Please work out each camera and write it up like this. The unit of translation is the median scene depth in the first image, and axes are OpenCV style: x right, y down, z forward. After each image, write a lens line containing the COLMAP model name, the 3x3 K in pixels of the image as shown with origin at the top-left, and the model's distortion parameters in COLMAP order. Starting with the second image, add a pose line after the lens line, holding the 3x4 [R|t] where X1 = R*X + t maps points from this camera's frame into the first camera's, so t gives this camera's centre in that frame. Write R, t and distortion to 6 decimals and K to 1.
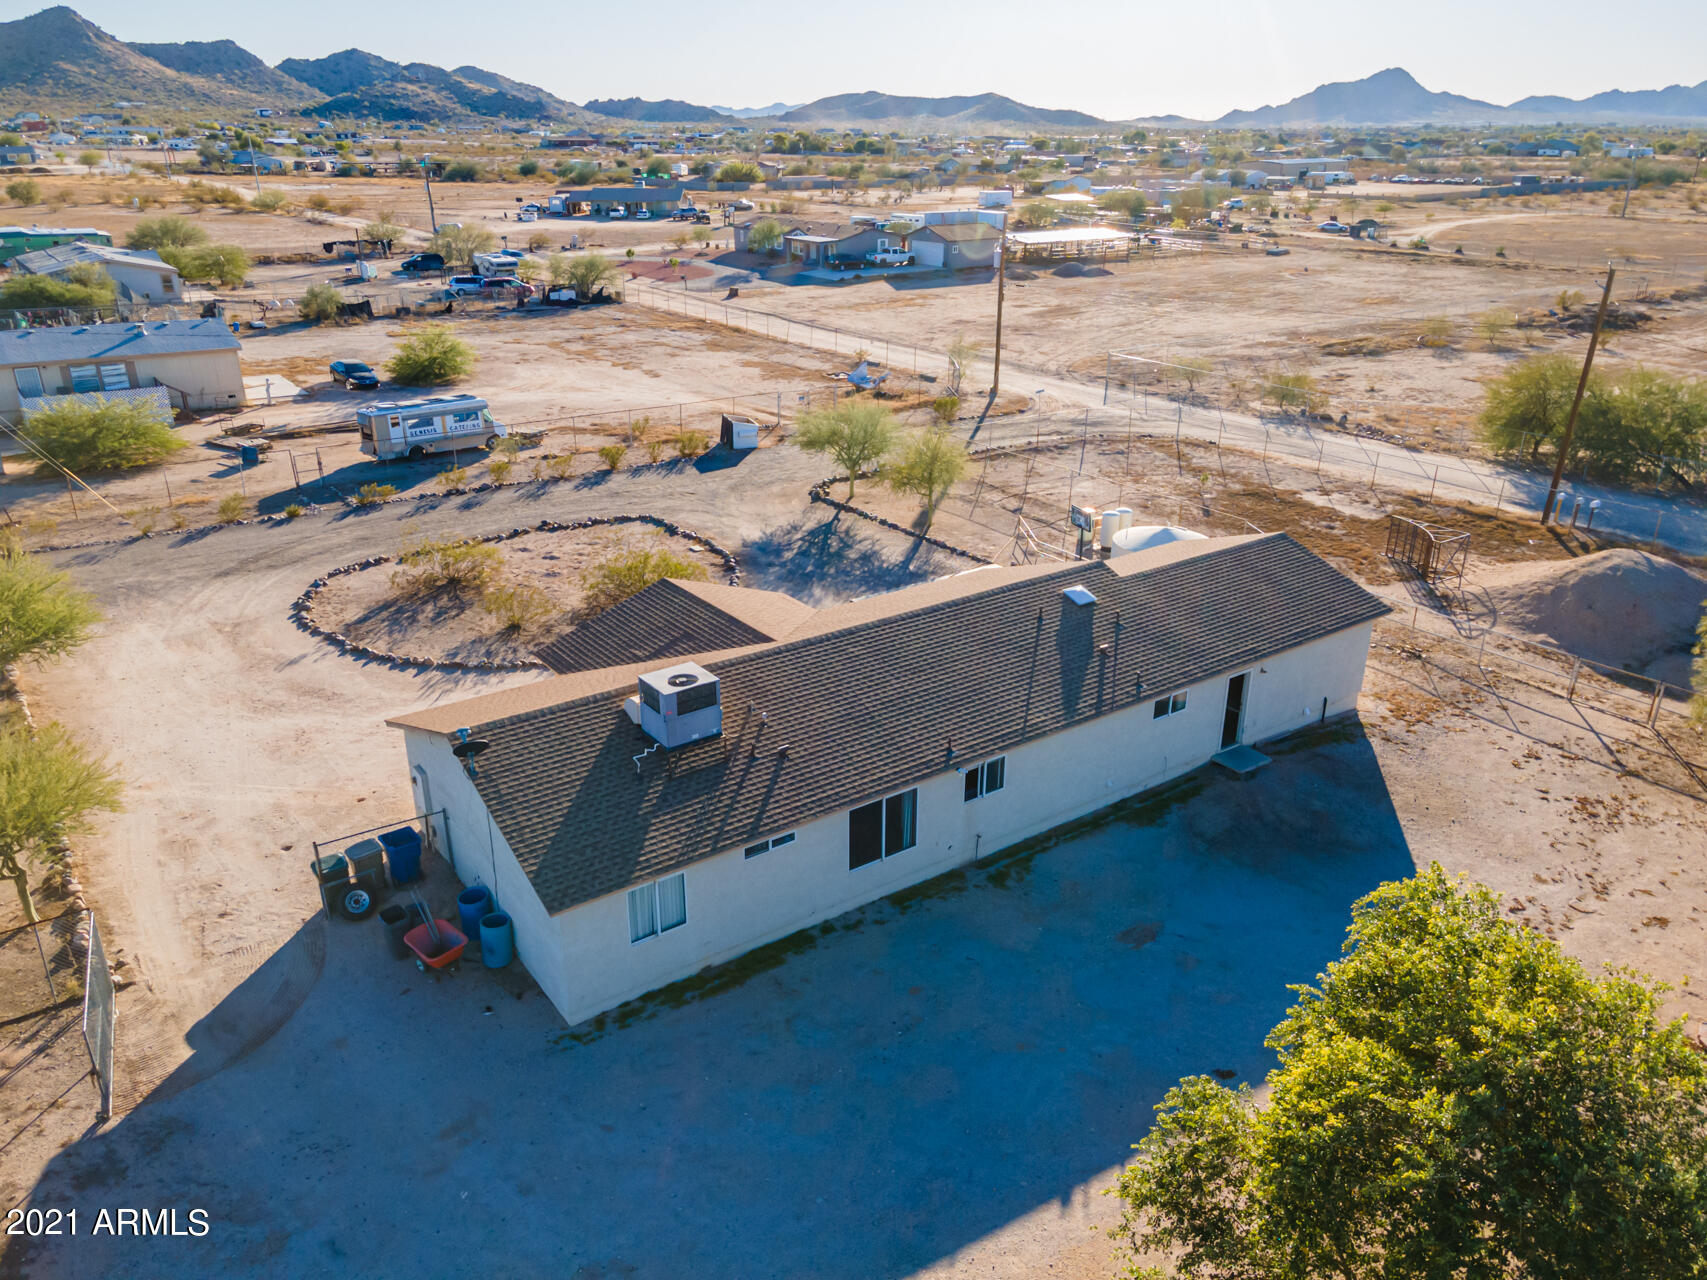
lens RADIAL K [[1245.5, 0, 838.8], [0, 1245.5, 635.4], [0, 0, 1]] dist [0.030504, 0.024876]
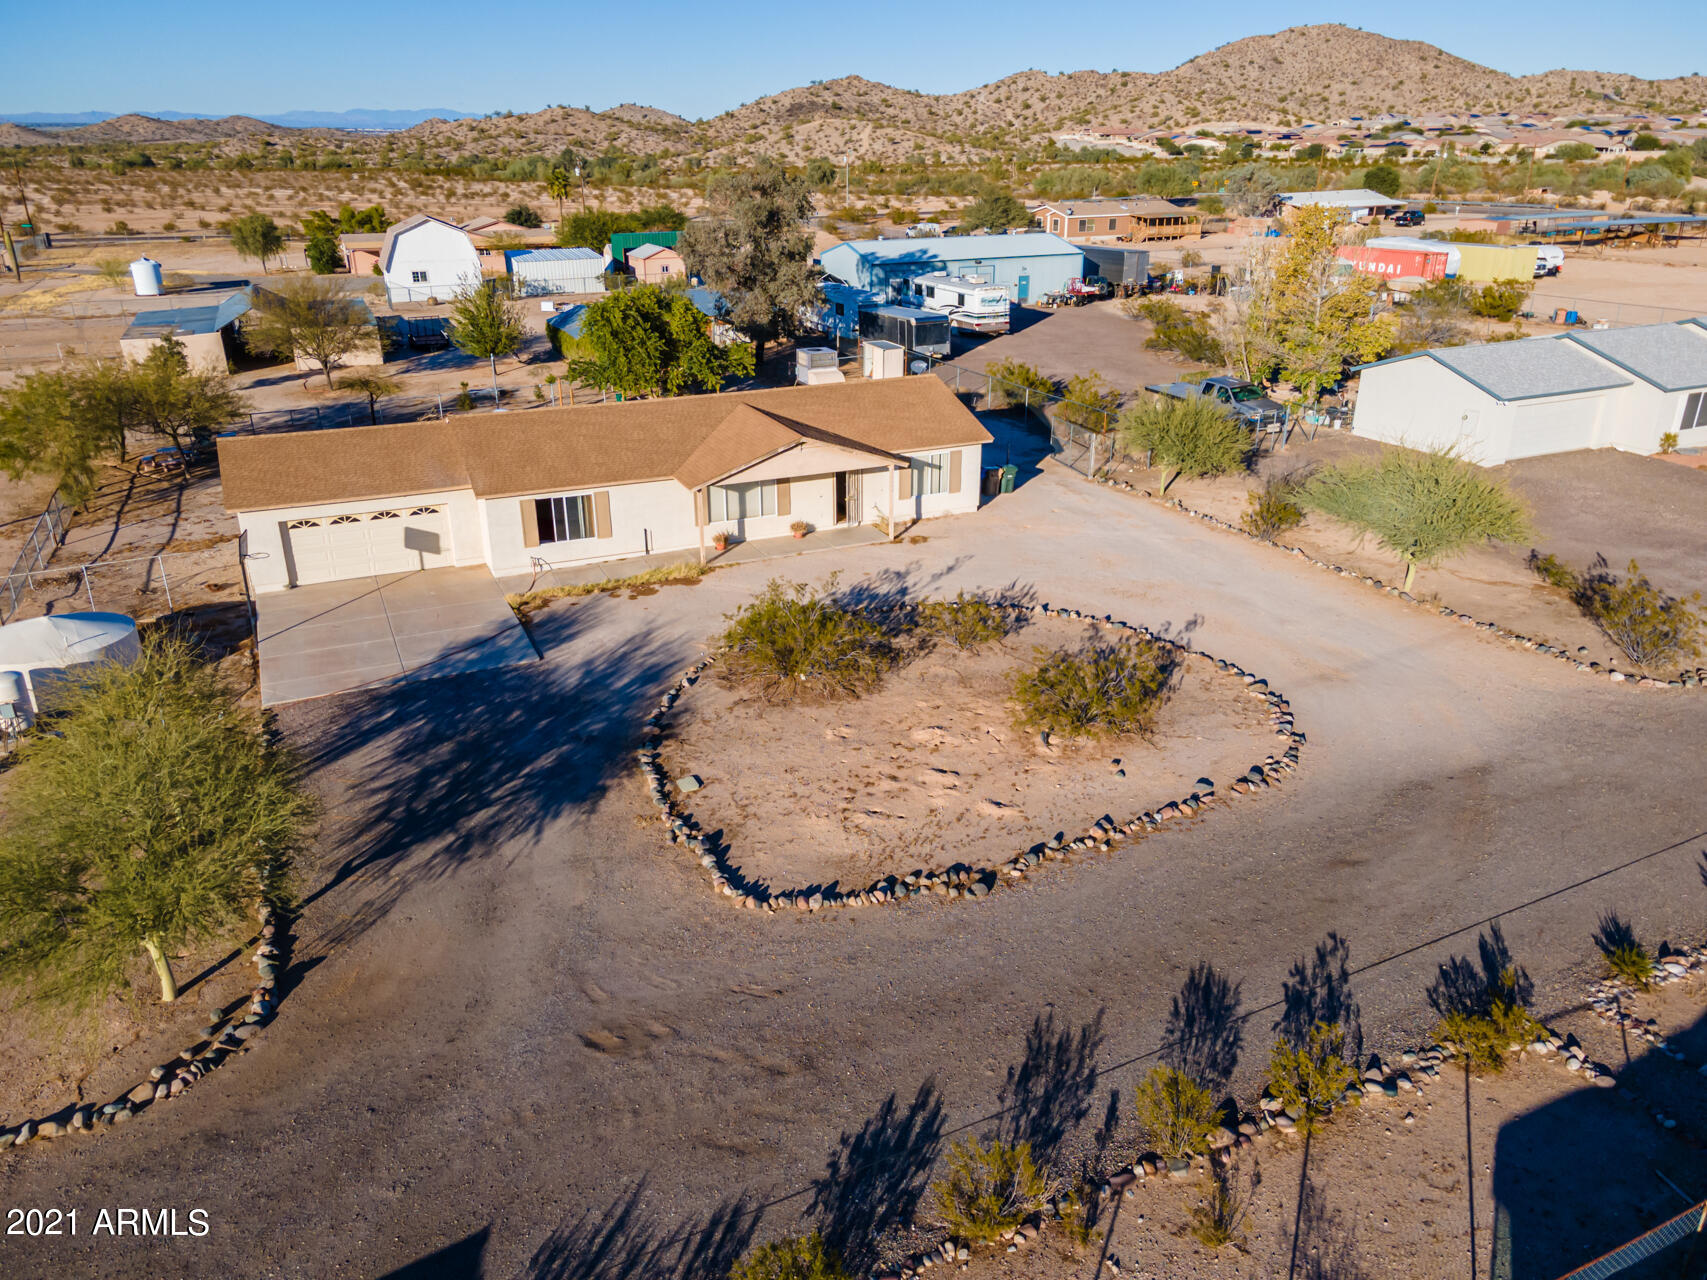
lens RADIAL K [[1245.5, 0, 842.1], [0, 1245.5, 644.8], [0, 0, 1]] dist [0.030504, 0.024876]
pose [[-0.980351, -0.069462, 0.184624, -0.281751], [0.080314, 0.714303, 0.695213, -0.498068], [-0.180169, 0.696381, -0.694689, 1.346513]]
